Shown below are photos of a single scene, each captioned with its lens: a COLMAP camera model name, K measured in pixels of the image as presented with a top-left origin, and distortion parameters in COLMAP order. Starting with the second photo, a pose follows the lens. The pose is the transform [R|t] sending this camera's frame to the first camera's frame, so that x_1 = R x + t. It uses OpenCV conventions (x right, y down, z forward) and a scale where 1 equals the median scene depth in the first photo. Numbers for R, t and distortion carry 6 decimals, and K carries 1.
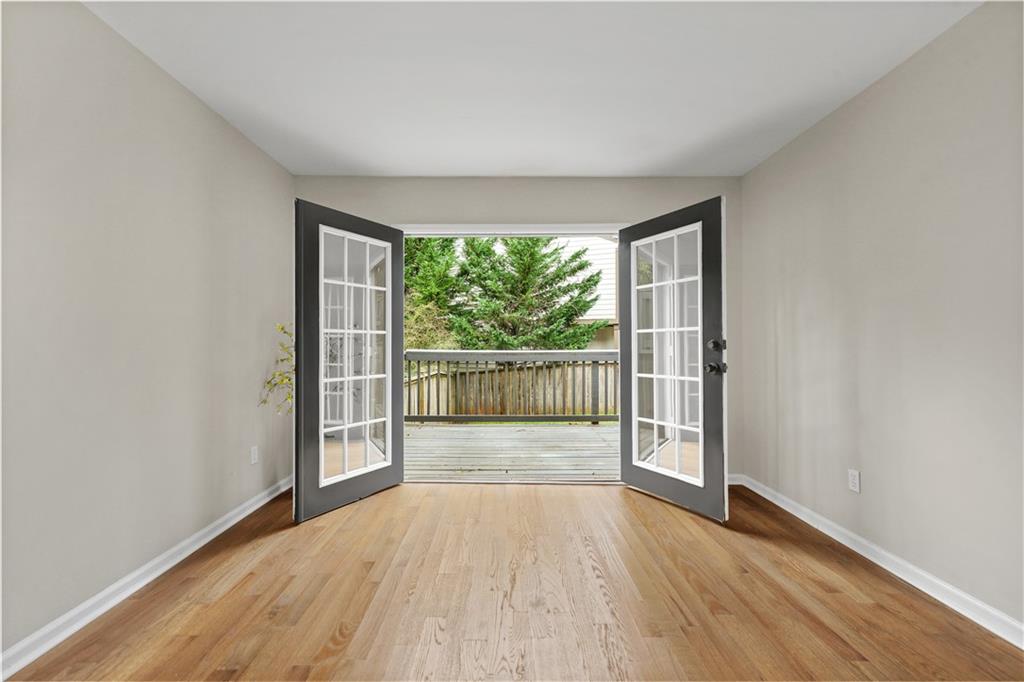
lens RADIAL K [[428.9, 0, 516.8], [0, 428.9, 346.3], [0, 0, 1]] dist [0.004377, 0.002056]
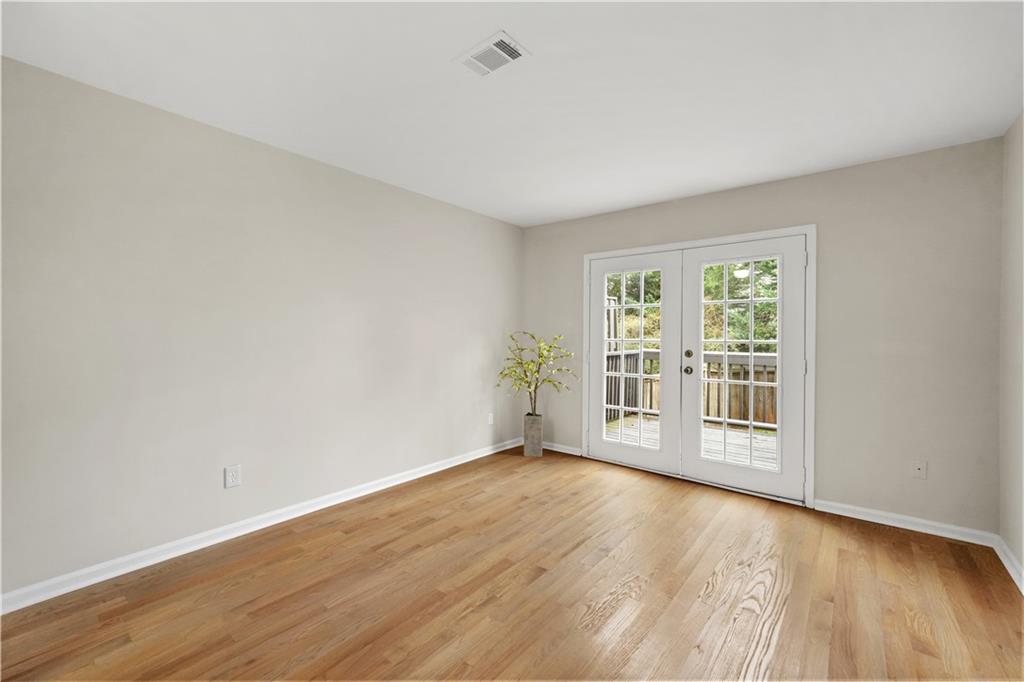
lens RADIAL K [[428.9, 0, 517.6], [0, 428.9, 338.3], [0, 0, 1]] dist [0.004377, 0.002056]
pose [[0.780985, 0.014595, -0.624379, 0.587864], [-0.014665, 0.999880, 0.005030, -0.066612], [0.624377, 0.005229, 0.781106, -0.212009]]
